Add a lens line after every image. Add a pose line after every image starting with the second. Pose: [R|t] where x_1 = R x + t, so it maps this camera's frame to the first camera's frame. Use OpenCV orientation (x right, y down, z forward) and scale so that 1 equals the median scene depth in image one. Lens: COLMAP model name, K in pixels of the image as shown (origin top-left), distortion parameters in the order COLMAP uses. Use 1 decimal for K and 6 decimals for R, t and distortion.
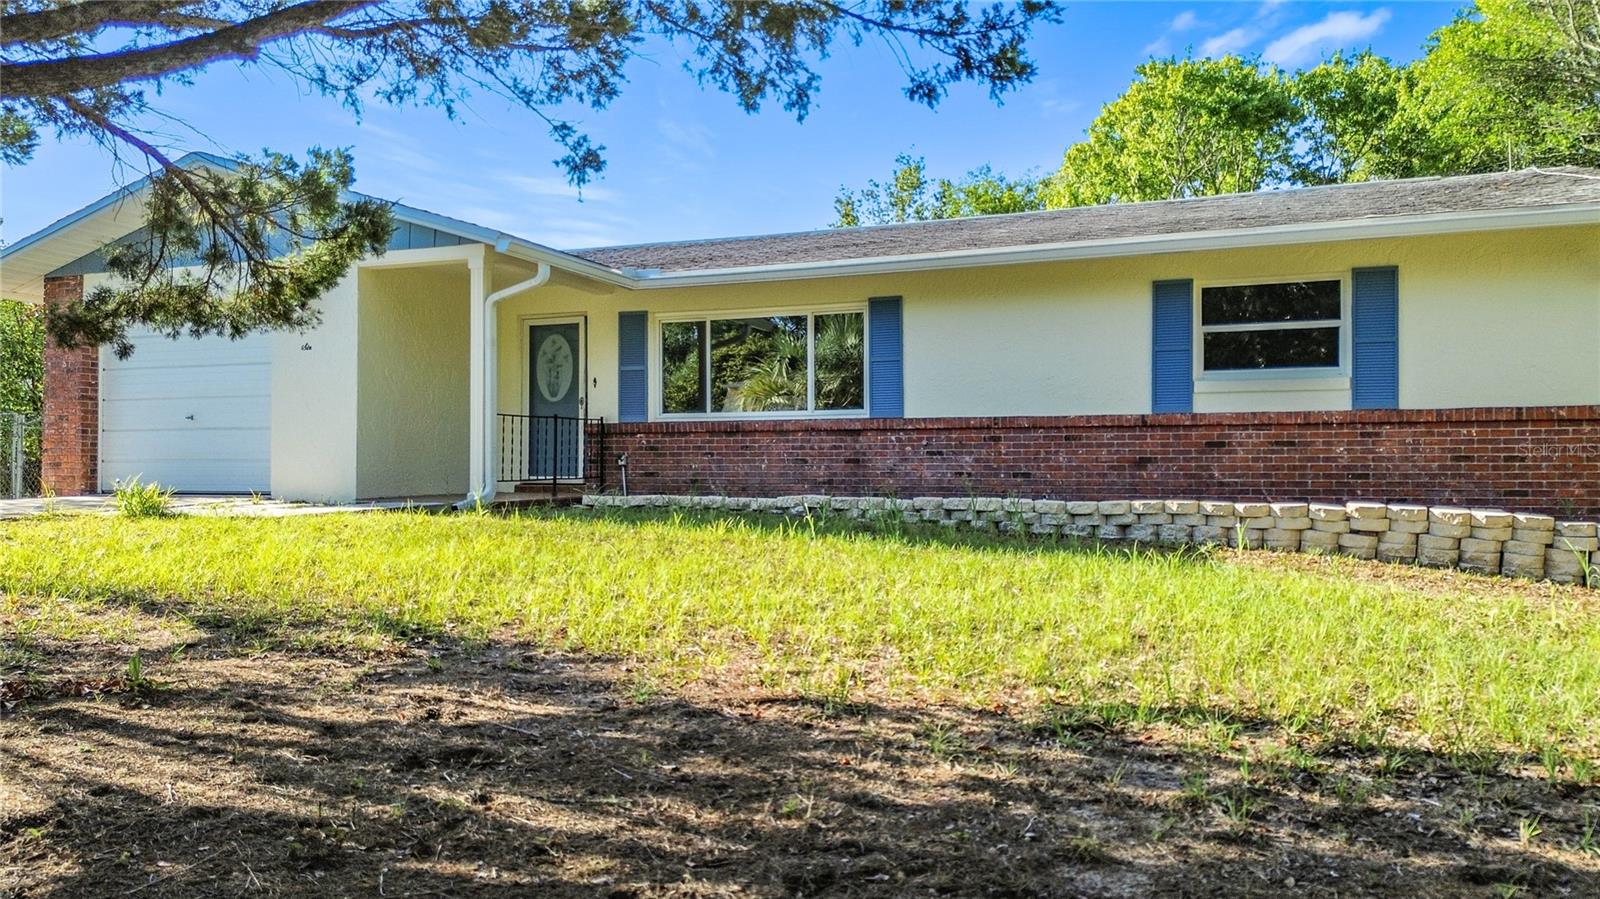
lens RADIAL K [[1085.7, 0, 796.5], [0, 1085.7, 453.9], [0, 0, 1]] dist [0.041387, -0.004480]
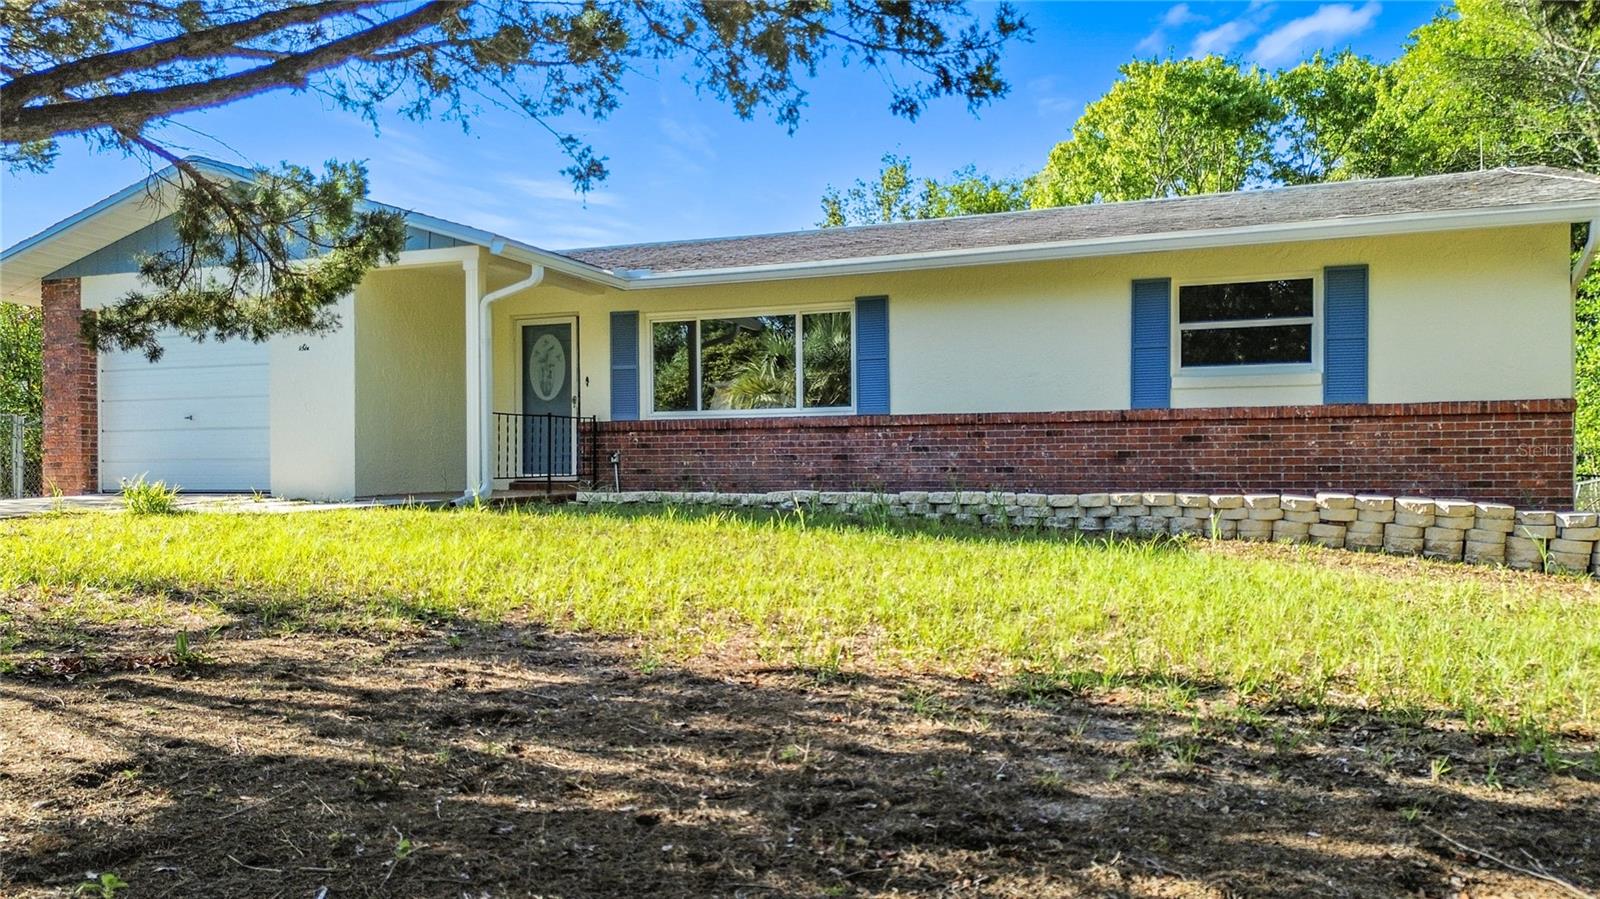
lens RADIAL K [[1086.1, 0, 794.7], [0, 1086.1, 471.1], [0, 0, 1]] dist [0.038031, 0.000289]
pose [[0.999935, -0.005531, 0.010003, -0.002129], [0.005366, 0.999850, 0.016461, 0.002954], [-0.010092, -0.016406, 0.999814, -0.027628]]
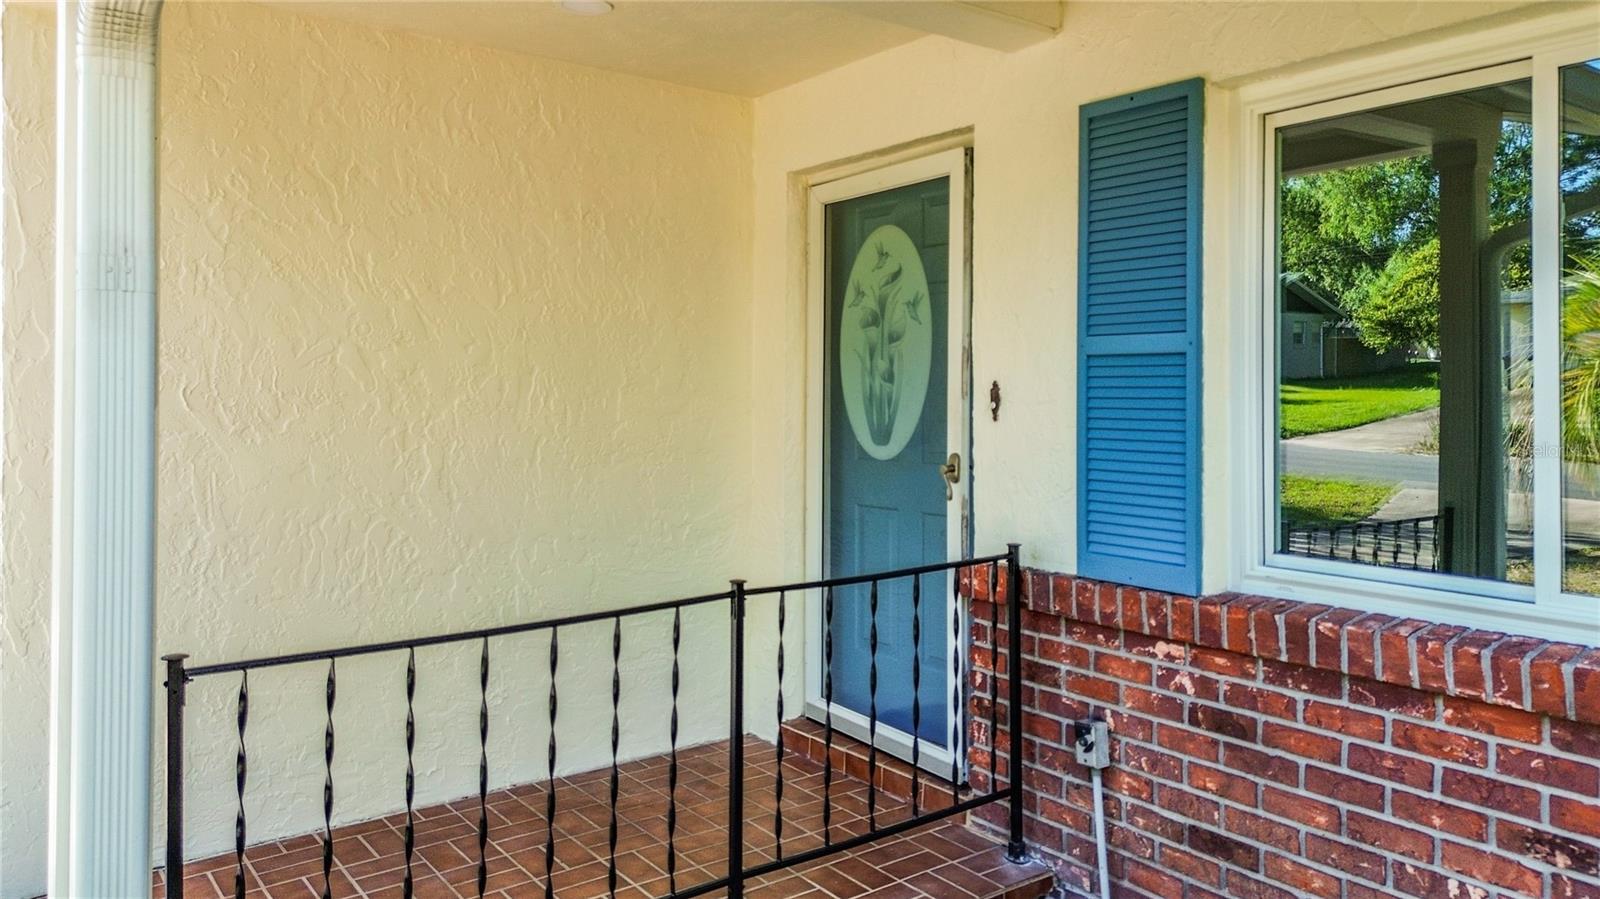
lens RADIAL K [[1168.9, 0, 801.6], [0, 1168.9, 396.8], [0, 0, 1]] dist [0.032740, -0.000363]
pose [[0.847222, 0.003619, -0.531227, -0.097893], [0.005894, 0.999851, 0.016212, -0.088427], [0.531206, -0.016866, 0.847075, 0.925551]]
